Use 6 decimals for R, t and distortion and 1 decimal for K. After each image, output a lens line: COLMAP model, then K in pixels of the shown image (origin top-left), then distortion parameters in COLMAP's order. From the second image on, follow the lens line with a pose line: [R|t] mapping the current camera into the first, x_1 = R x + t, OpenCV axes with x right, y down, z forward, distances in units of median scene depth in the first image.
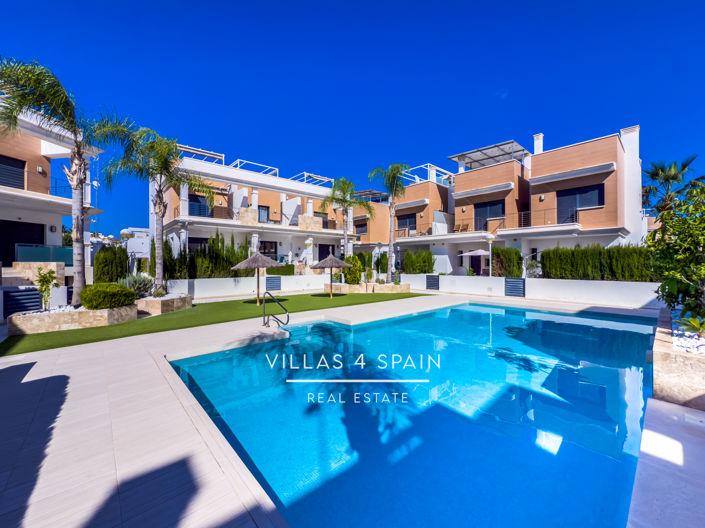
lens RADIAL K [[288.6, 0, 352.5], [0, 288.6, 264.0], [0, 0, 1]] dist [0.001025, 0.000159]
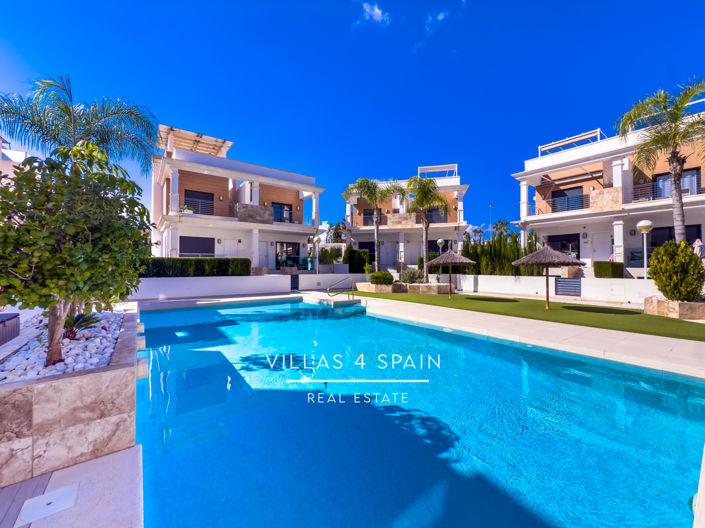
lens RADIAL K [[280.2, 0, 352.5], [0, 280.2, 264.0], [0, 0, 1]] dist [-0.000550, -0.000034]
pose [[-0.087348, -0.006109, -0.996159, 0.616130], [-0.003568, 0.999977, -0.005819, 0.016845], [0.996171, 0.003046, -0.087368, 0.577411]]
